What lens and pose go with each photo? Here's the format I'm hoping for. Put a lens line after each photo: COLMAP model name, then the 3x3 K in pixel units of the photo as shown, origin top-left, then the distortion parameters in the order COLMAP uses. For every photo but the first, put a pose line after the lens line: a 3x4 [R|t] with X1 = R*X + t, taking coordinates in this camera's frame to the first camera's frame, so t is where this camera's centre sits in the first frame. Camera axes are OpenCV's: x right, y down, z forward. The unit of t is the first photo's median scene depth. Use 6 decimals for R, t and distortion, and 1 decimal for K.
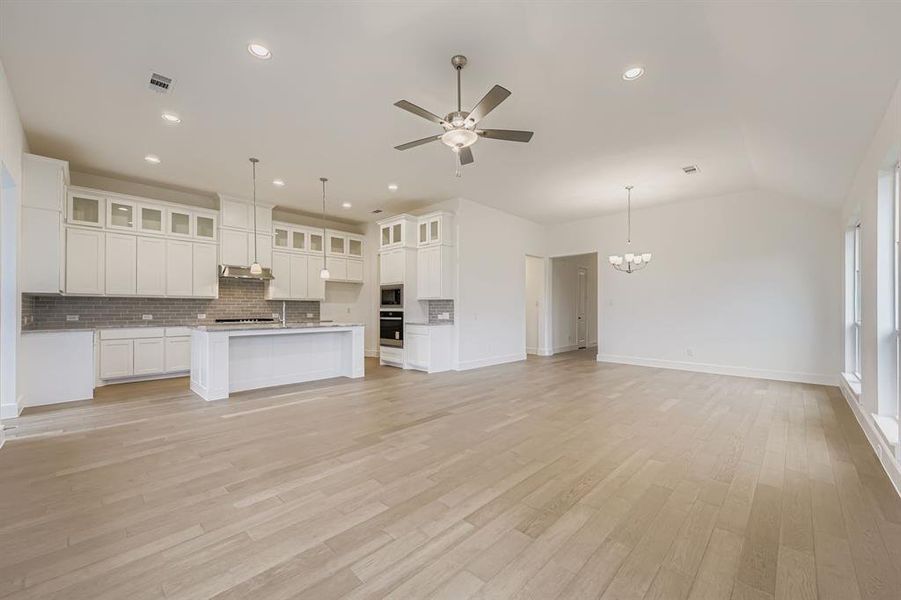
lens RADIAL K [[353.6, 0, 449.4], [0, 353.6, 306.8], [0, 0, 1]] dist [0.015485, -0.006371]
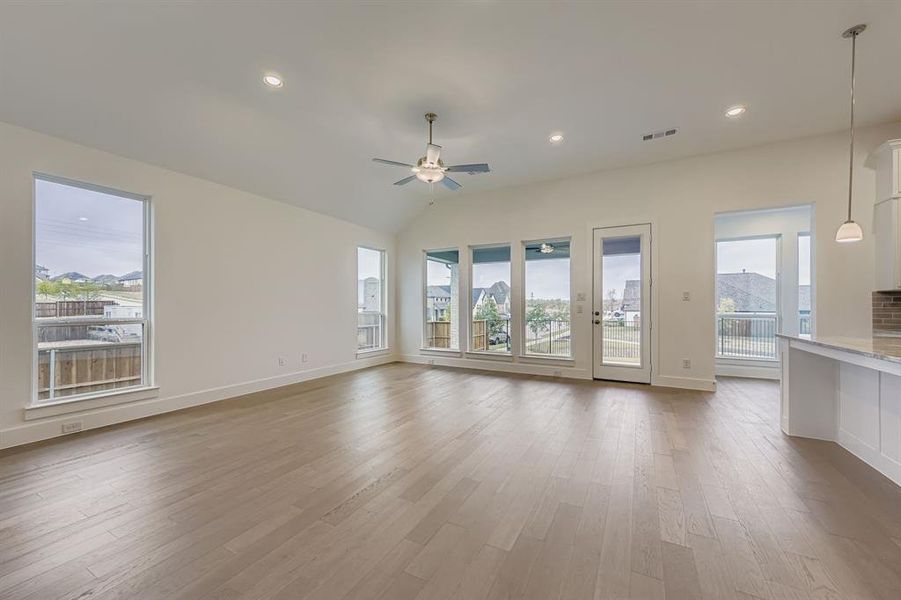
lens RADIAL K [[353.6, 0, 449.4], [0, 353.6, 306.8], [0, 0, 1]] dist [0.015485, -0.006371]
pose [[-0.961368, -0.002340, -0.275256, 0.136233], [-0.001626, 0.999995, -0.002819, 0.005418], [0.275261, -0.002263, -0.961367, 1.015483]]
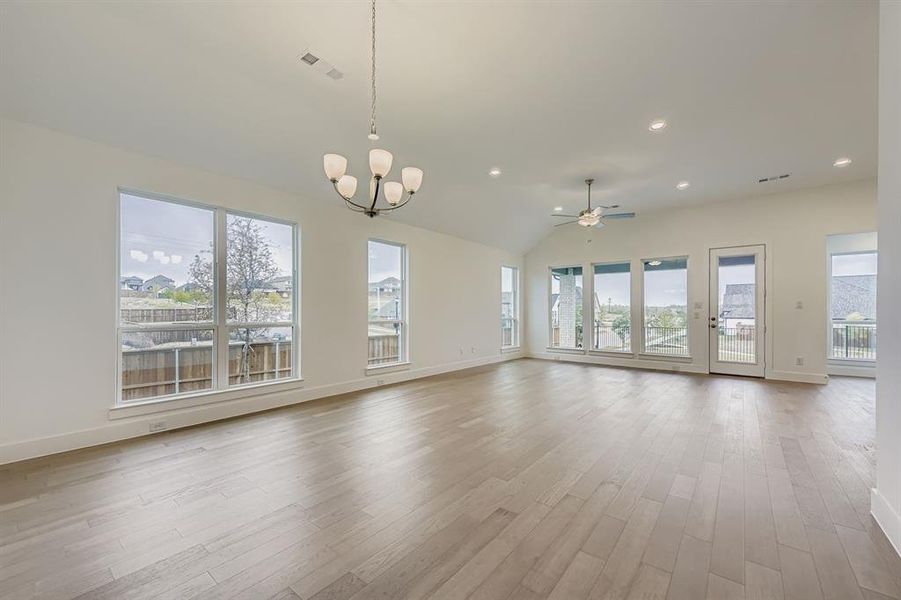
lens RADIAL K [[361.1, 0, 450.1], [0, 361.1, 310.3], [0, 0, 1]] dist [0.022291, -0.007244]
pose [[-0.995254, -0.005508, -0.097159, 0.409081], [-0.004576, 0.999941, -0.009814, 0.007470], [0.097208, -0.009322, -0.995220, 1.260545]]
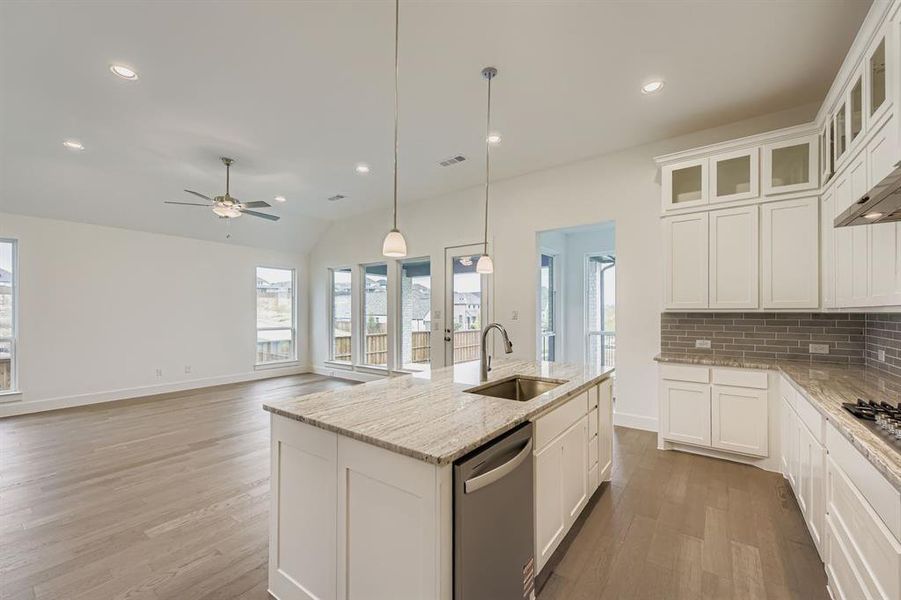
lens RADIAL K [[361.1, 0, 450.1], [0, 361.1, 310.3], [0, 0, 1]] dist [0.022291, -0.007244]
pose [[-0.991083, -0.001821, -0.133231, -0.306921], [-0.000484, 0.999949, -0.010072, -0.021745], [0.133243, -0.009917, -0.991034, 1.169250]]
